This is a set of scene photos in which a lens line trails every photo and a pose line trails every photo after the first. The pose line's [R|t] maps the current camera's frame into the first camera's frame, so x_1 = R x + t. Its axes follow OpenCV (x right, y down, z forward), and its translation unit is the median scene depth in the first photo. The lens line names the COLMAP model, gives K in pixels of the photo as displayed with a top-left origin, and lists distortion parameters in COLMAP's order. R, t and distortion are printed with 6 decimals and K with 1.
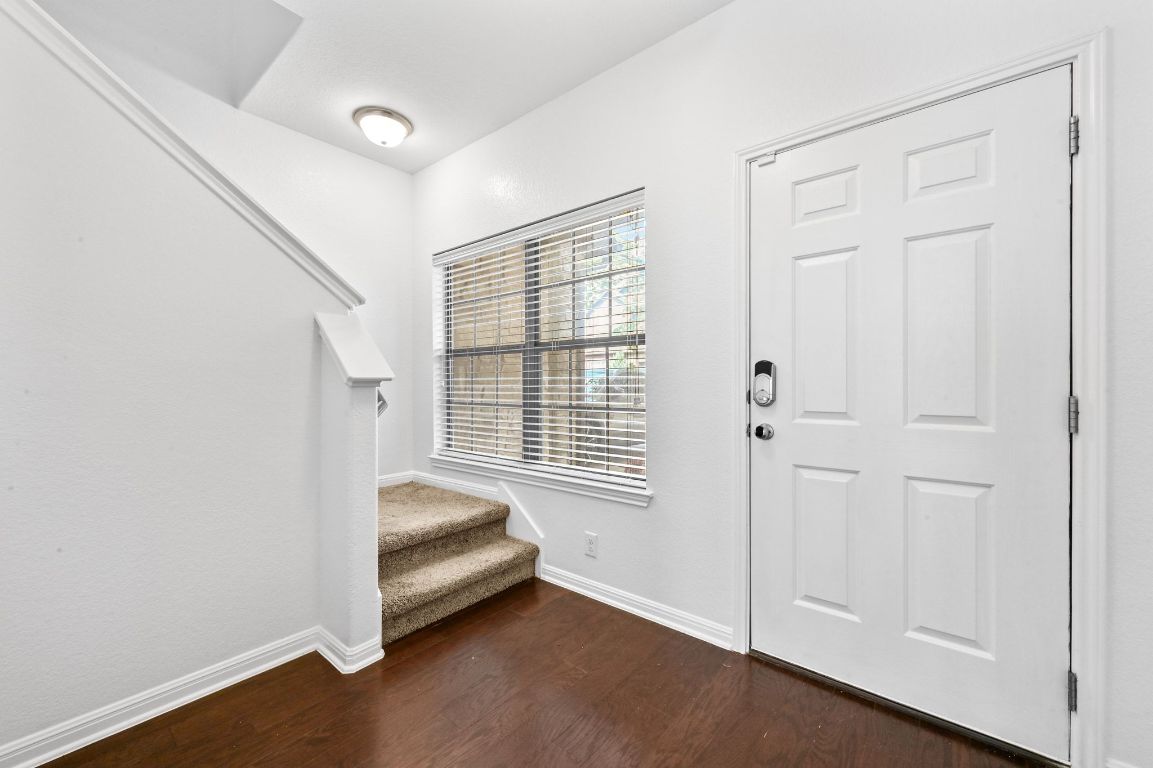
lens RADIAL K [[451.4, 0, 584.1], [0, 451.4, 381.6], [0, 0, 1]] dist [-0.000535, 0.000101]
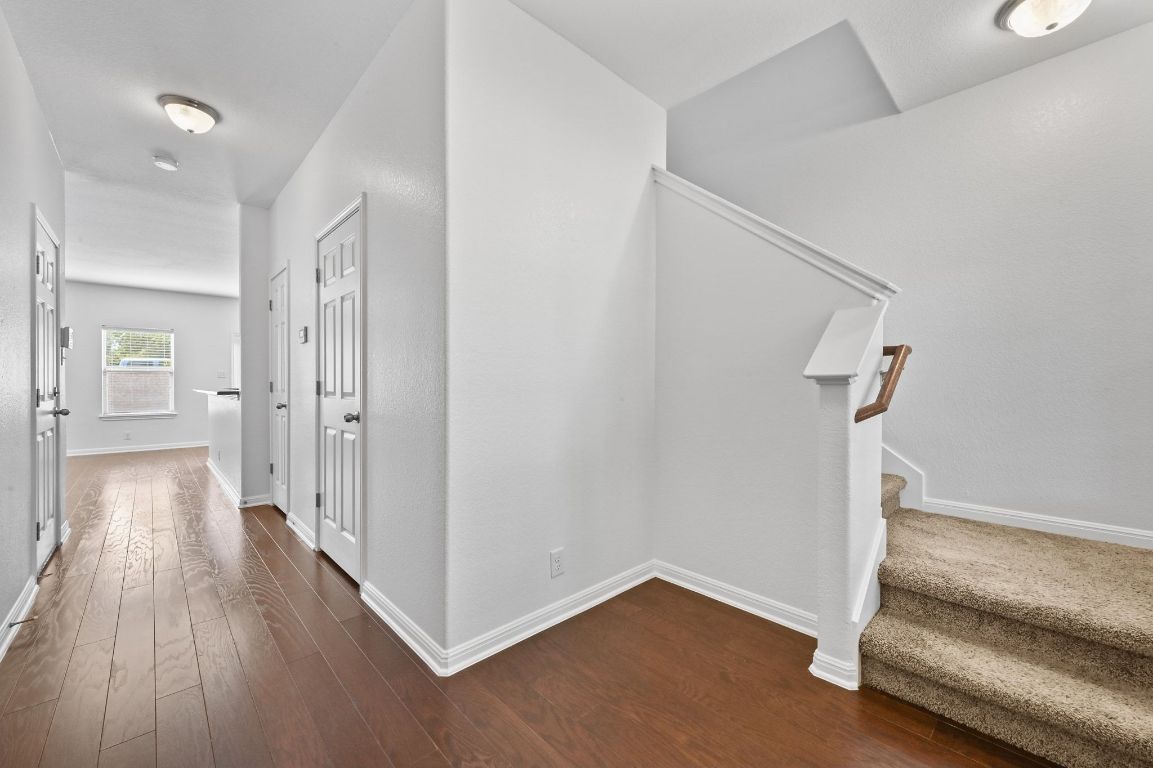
lens RADIAL K [[451.4, 0, 578.3], [0, 451.4, 384.4], [0, 0, 1]] dist [-0.000535, 0.000101]
pose [[-0.130597, 0.004062, -0.991427, 0.477793], [0.005565, 0.999979, 0.003364, 0.004477], [0.991420, -0.005078, -0.130617, 0.560467]]
